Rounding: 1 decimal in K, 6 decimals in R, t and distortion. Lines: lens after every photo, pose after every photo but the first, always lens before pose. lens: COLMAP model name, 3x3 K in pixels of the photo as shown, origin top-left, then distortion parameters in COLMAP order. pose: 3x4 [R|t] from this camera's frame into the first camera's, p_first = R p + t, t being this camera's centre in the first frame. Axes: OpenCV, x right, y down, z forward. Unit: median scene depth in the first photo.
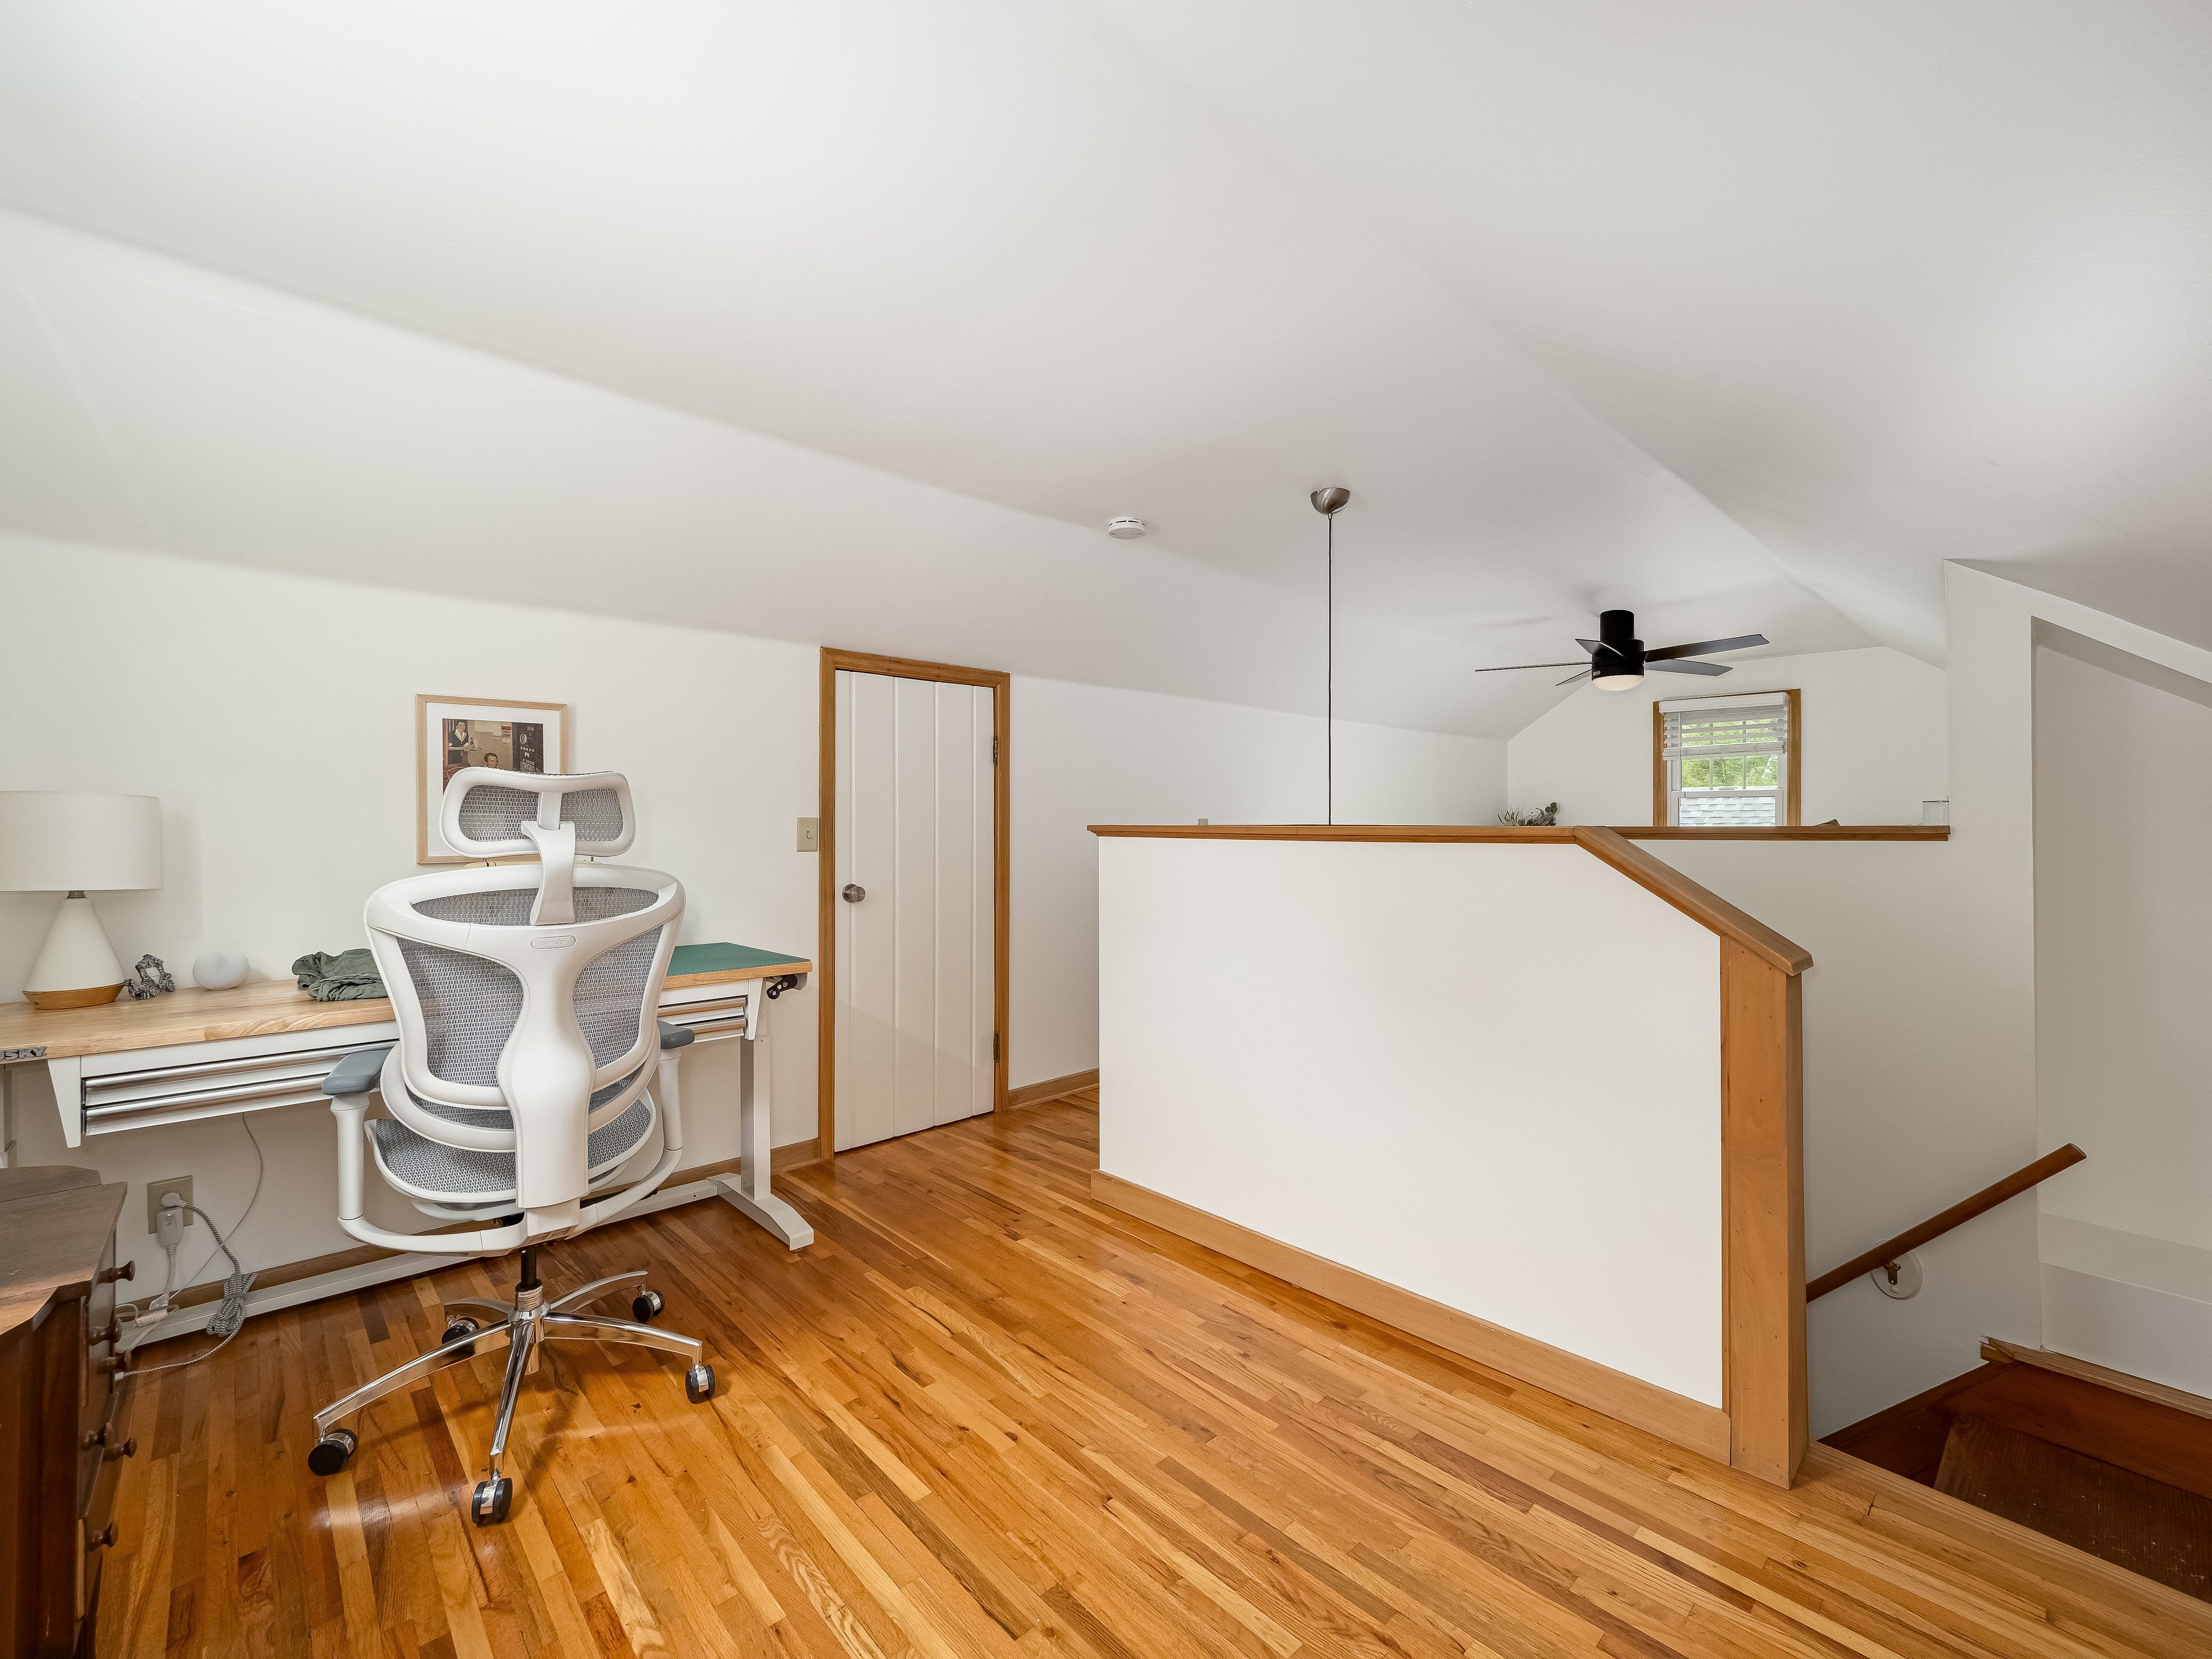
lens RADIAL K [[941.1, 0, 1100.8], [0, 941.1, 830.5], [0, 0, 1]] dist [-0.002537, 0.000043]
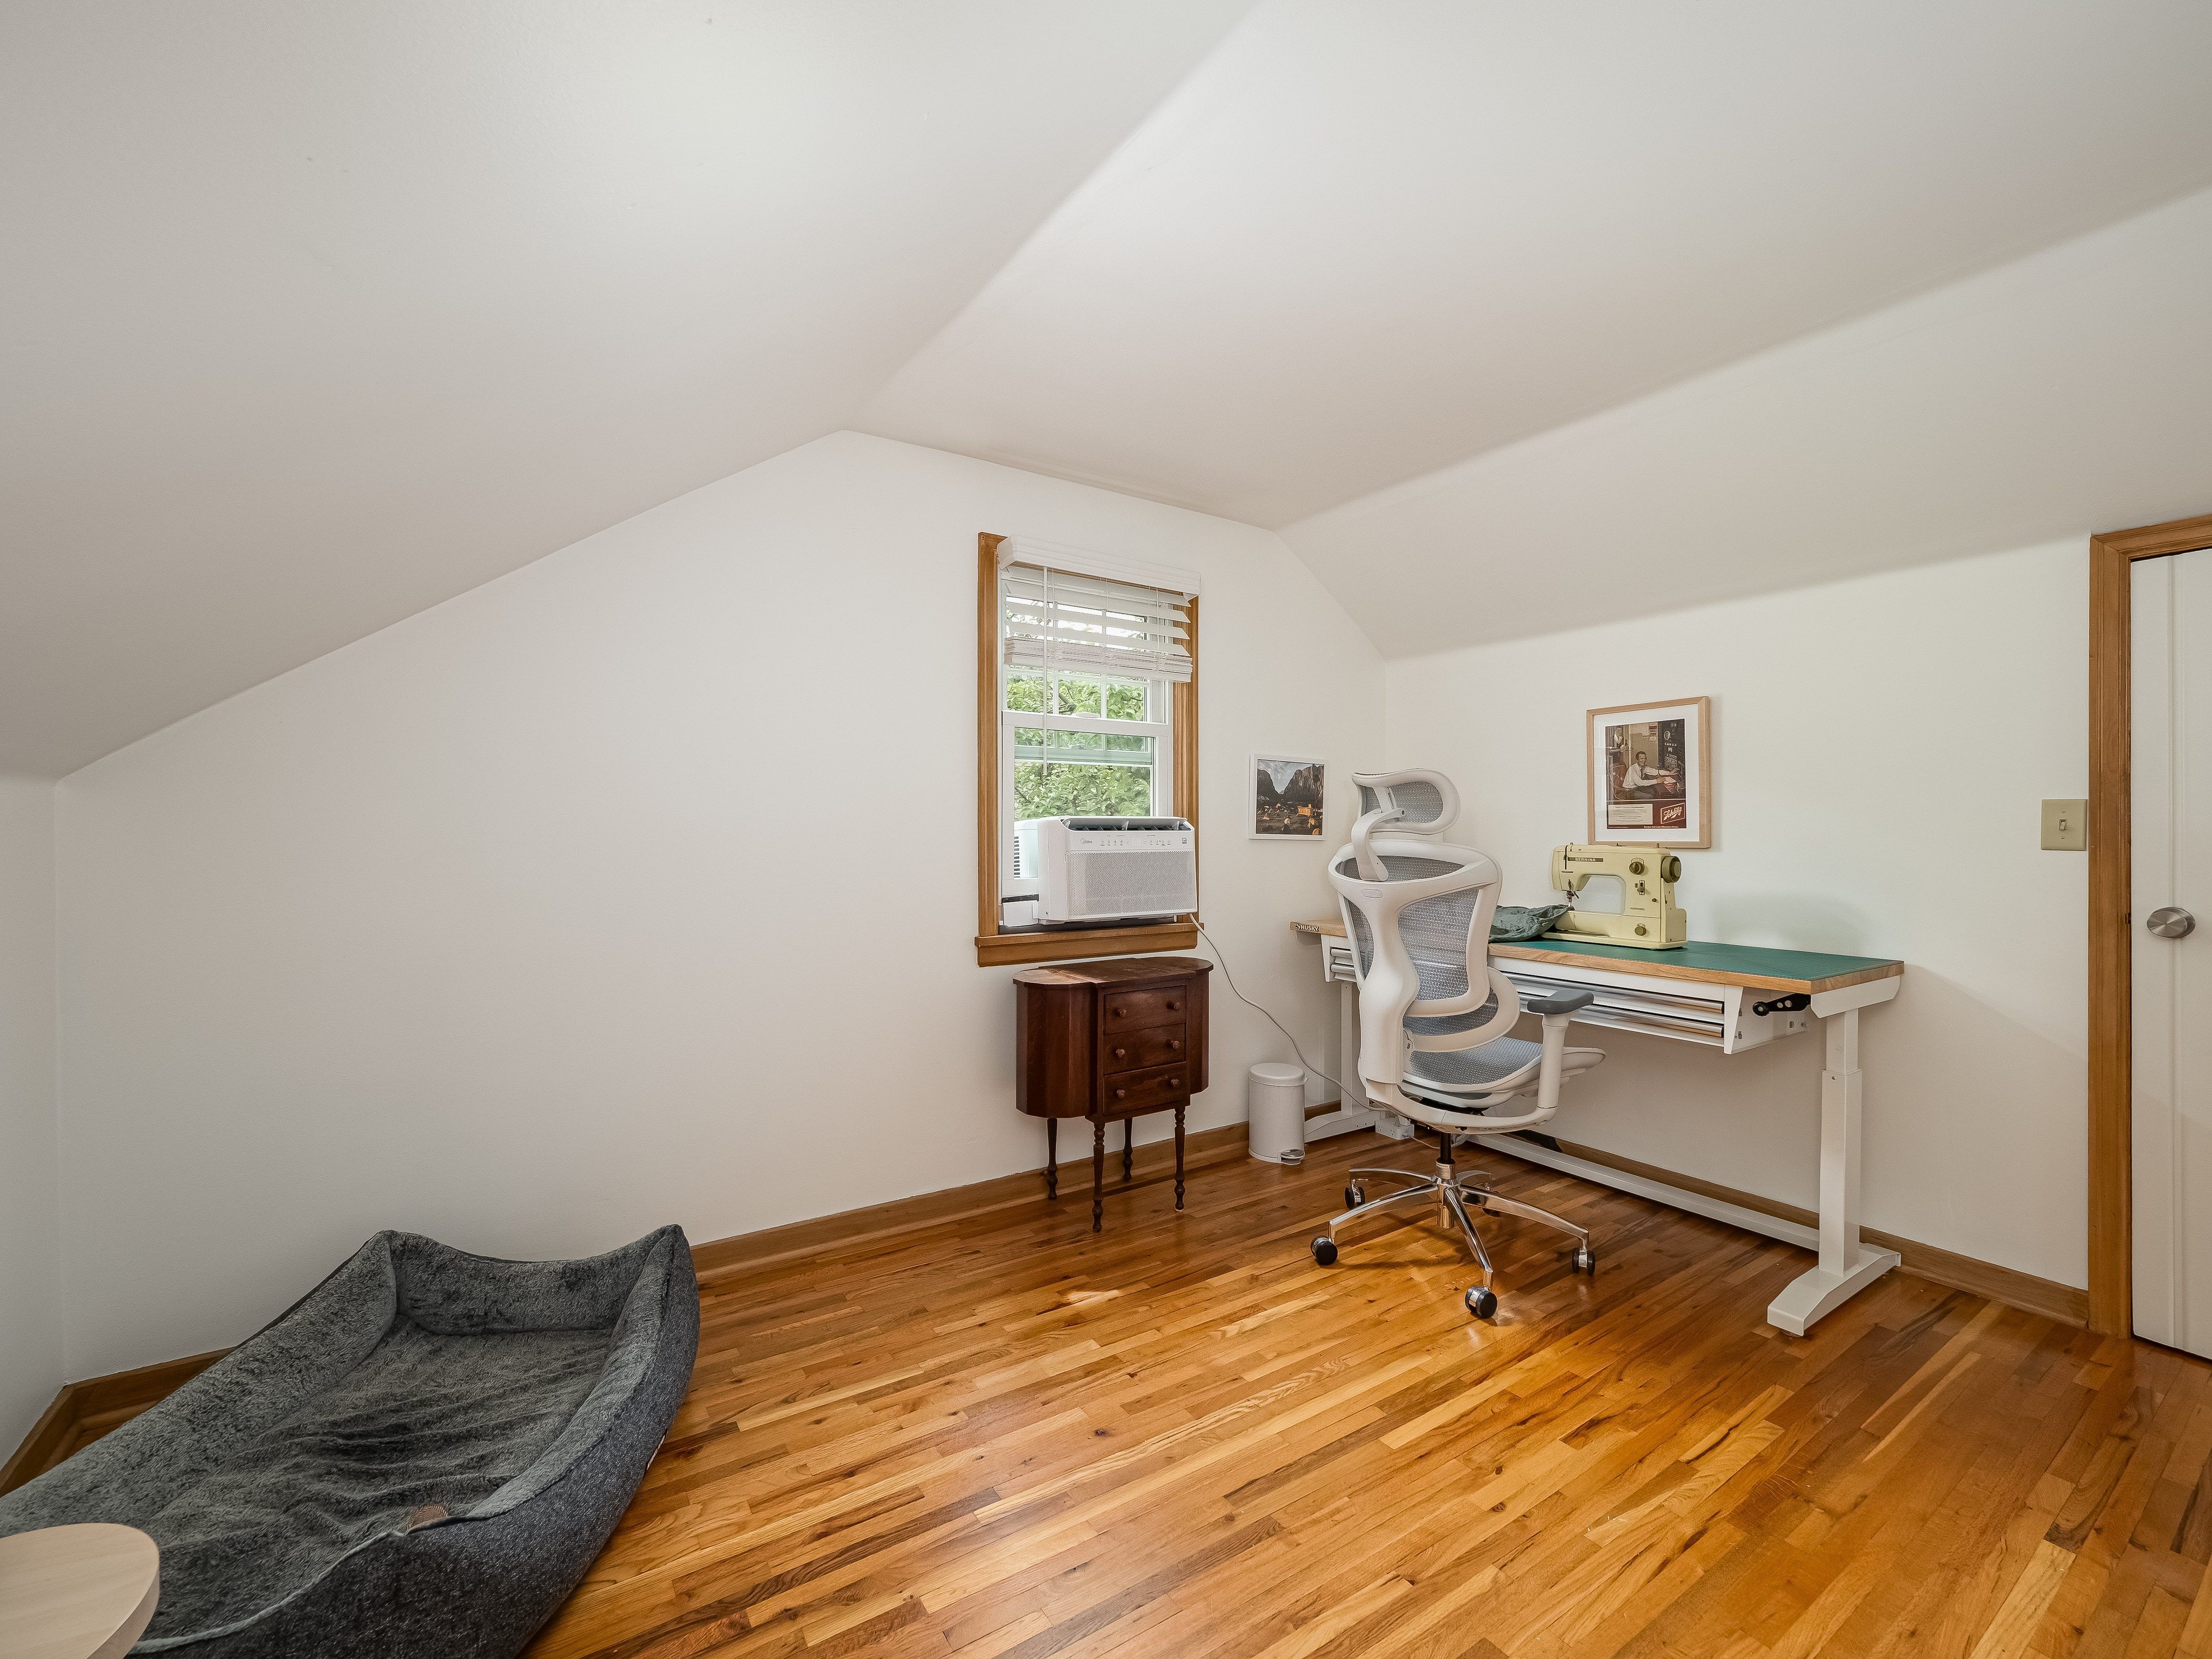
lens RADIAL K [[941.1, 0, 1100.8], [0, 941.1, 830.5], [0, 0, 1]] dist [-0.002537, 0.000043]
pose [[-0.159375, -0.000405, -0.987218, 0.682612], [-0.009910, 0.999950, 0.001190, 0.021191], [0.987168, 0.009973, -0.159371, 0.645465]]
